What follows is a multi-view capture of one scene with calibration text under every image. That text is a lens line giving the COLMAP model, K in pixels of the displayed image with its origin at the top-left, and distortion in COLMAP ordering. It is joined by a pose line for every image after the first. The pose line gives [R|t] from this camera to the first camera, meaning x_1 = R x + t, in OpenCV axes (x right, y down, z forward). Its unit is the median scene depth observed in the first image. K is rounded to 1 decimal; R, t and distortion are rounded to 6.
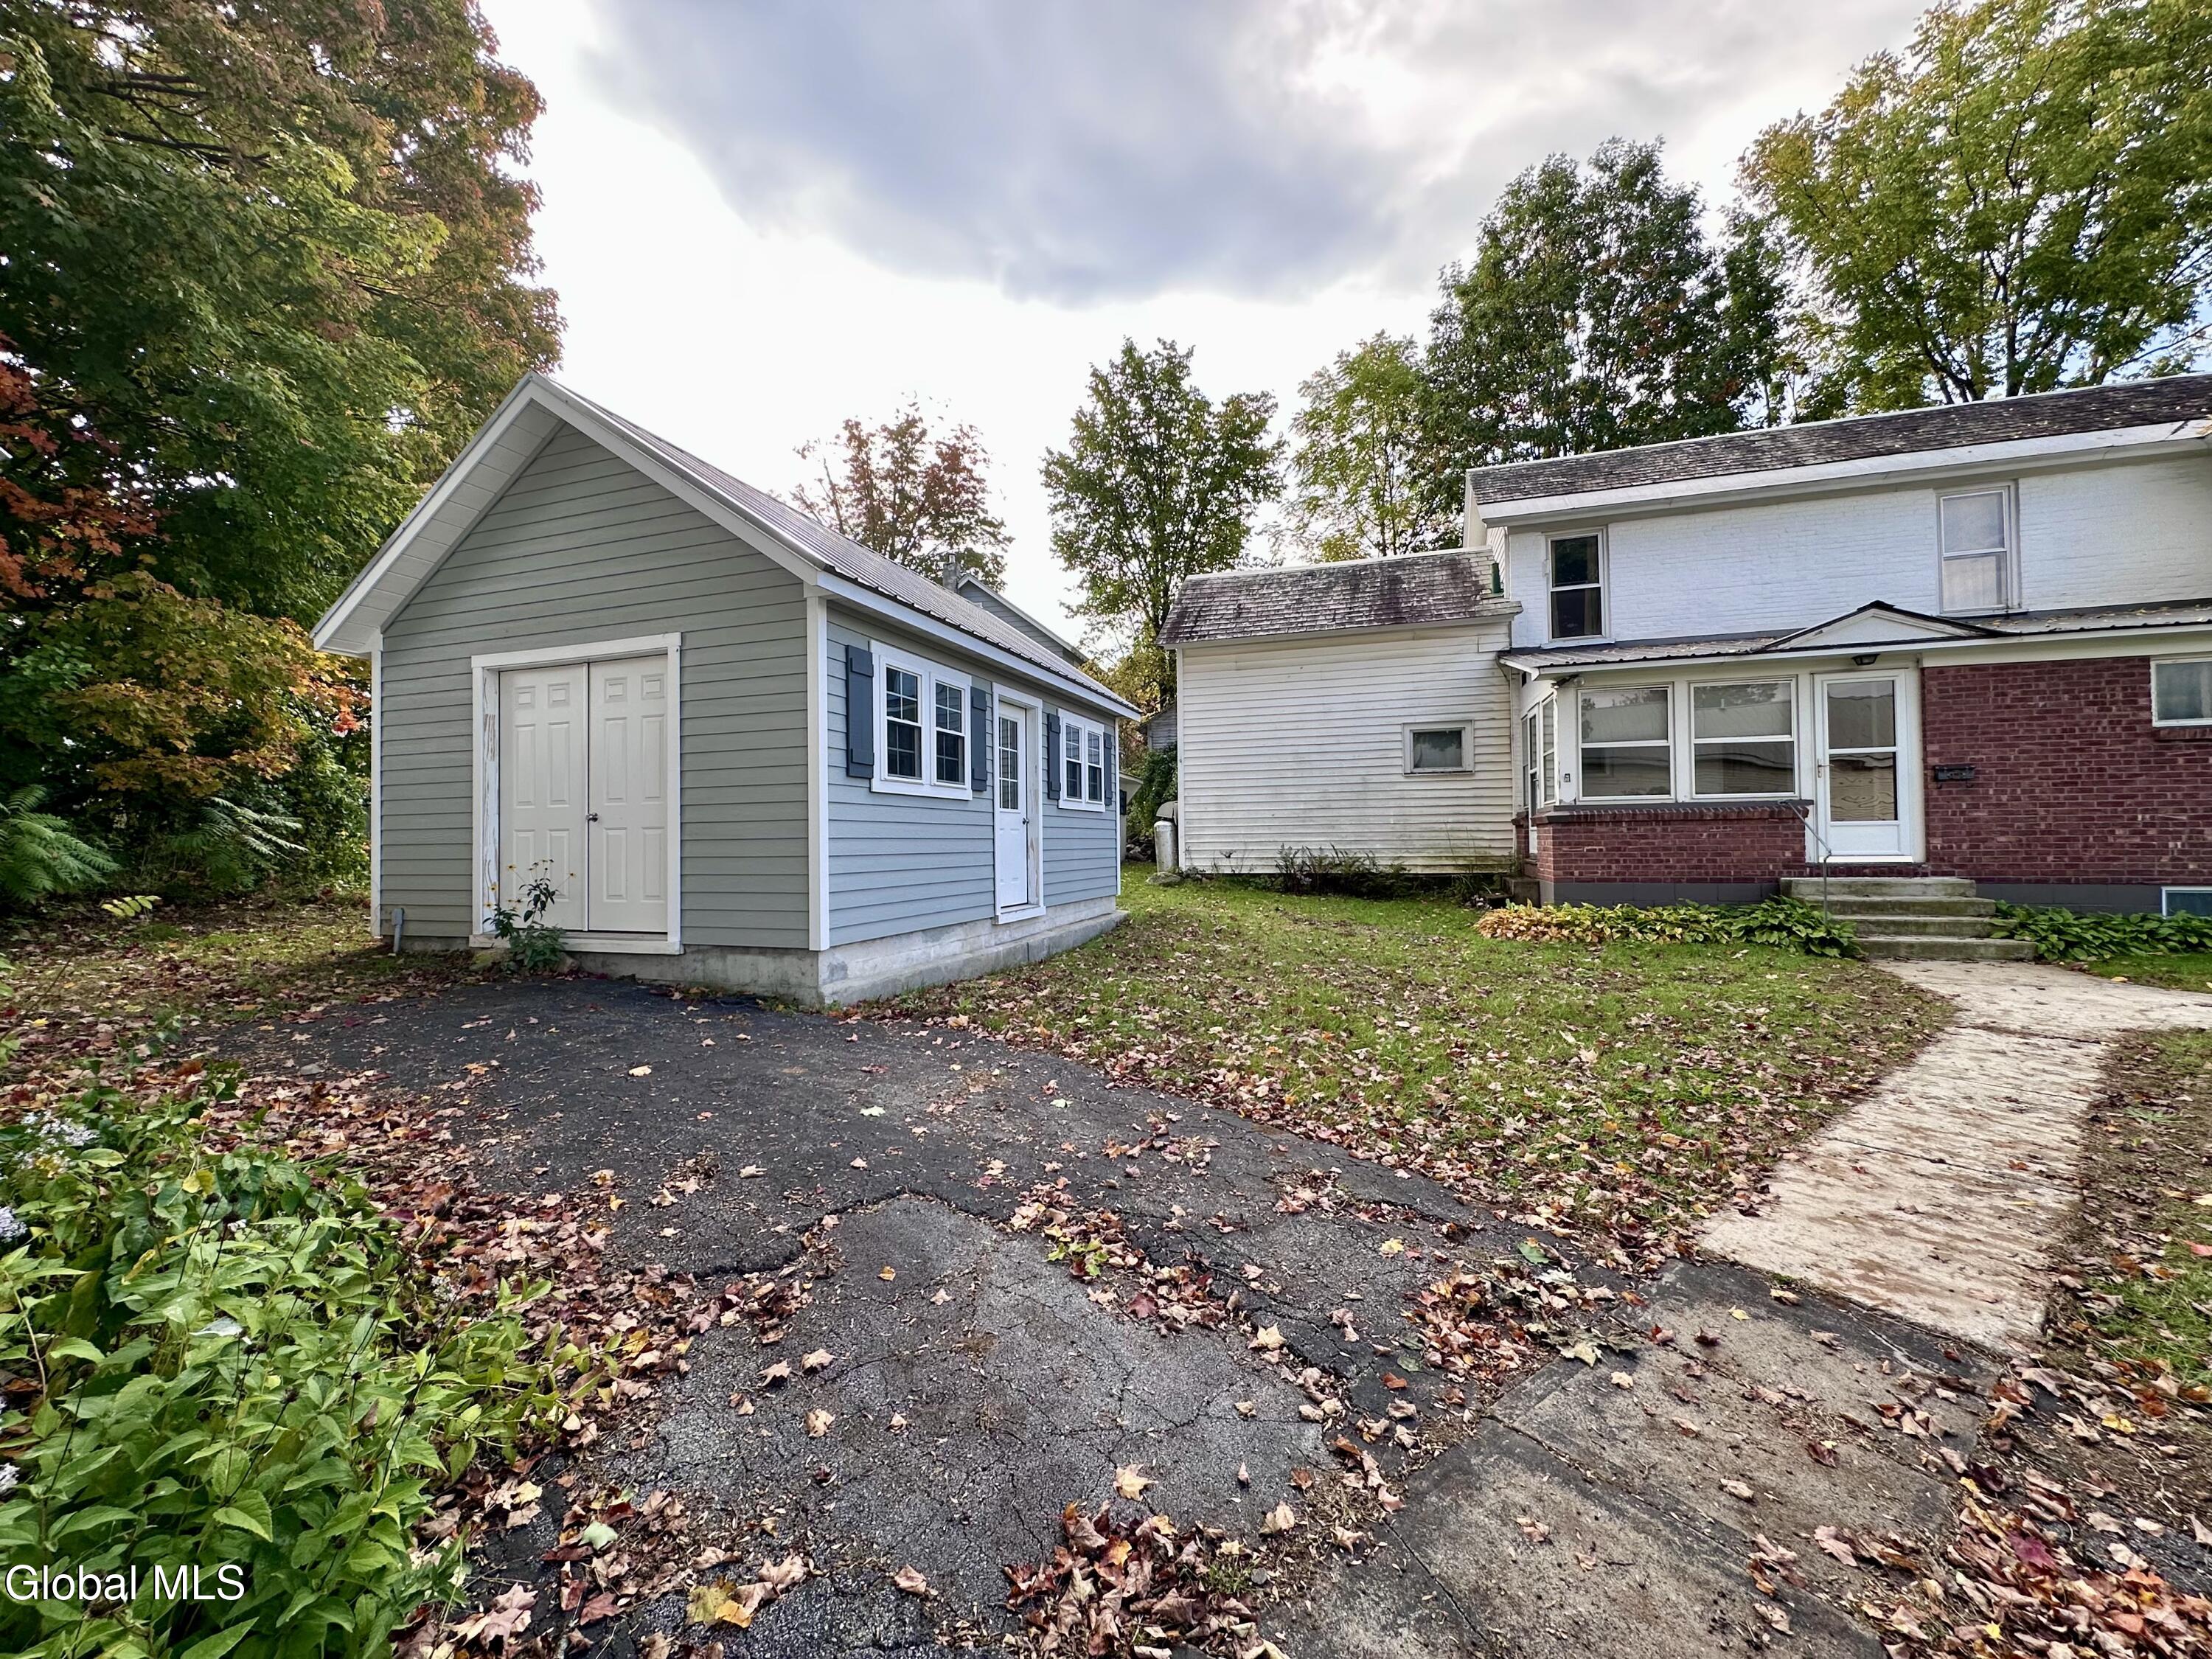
lens RADIAL K [[883.3, 0, 1105.8], [0, 883.3, 824.8], [0, 0, 1]] dist [-0.000753, 0.000084]
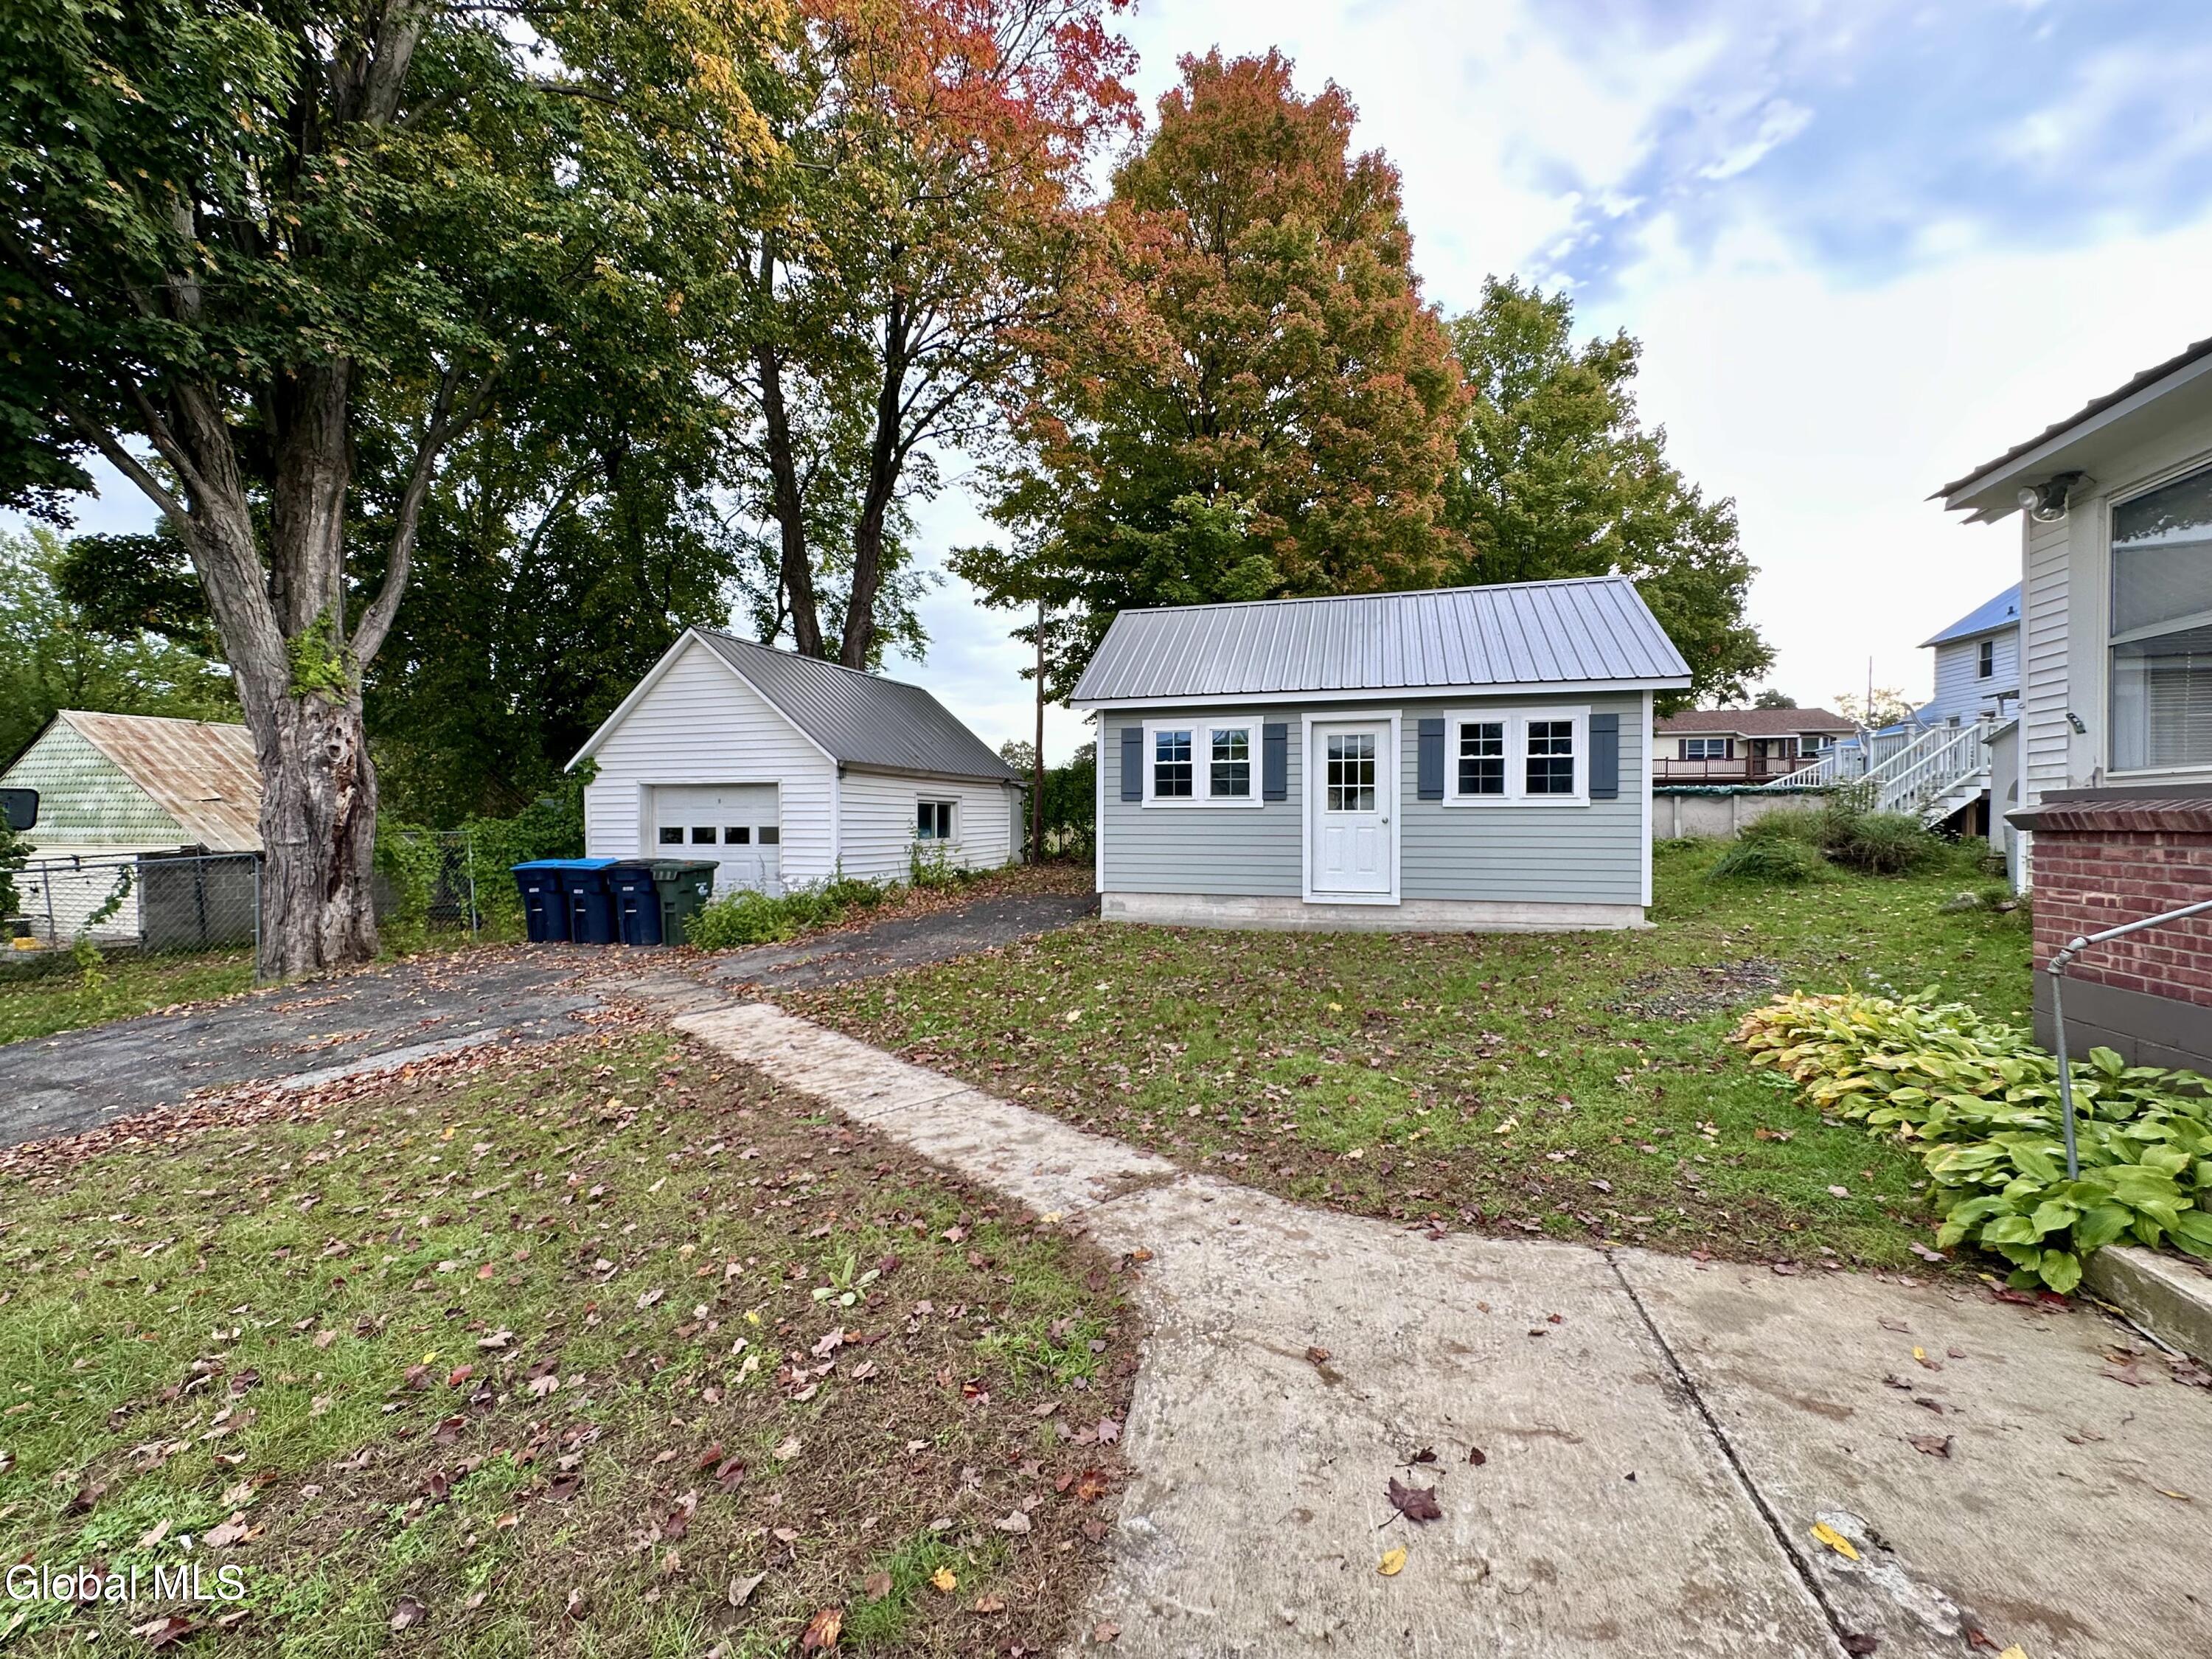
lens RADIAL K [[883.3, 0, 1107.0], [0, 883.3, 829.6], [0, 0, 1]] dist [-0.000753, 0.000084]
pose [[0.050401, 0.020191, -0.998525, 0.989417], [0.017377, 0.999627, 0.021091, -0.021803], [0.998578, -0.018415, 0.050031, 0.565782]]
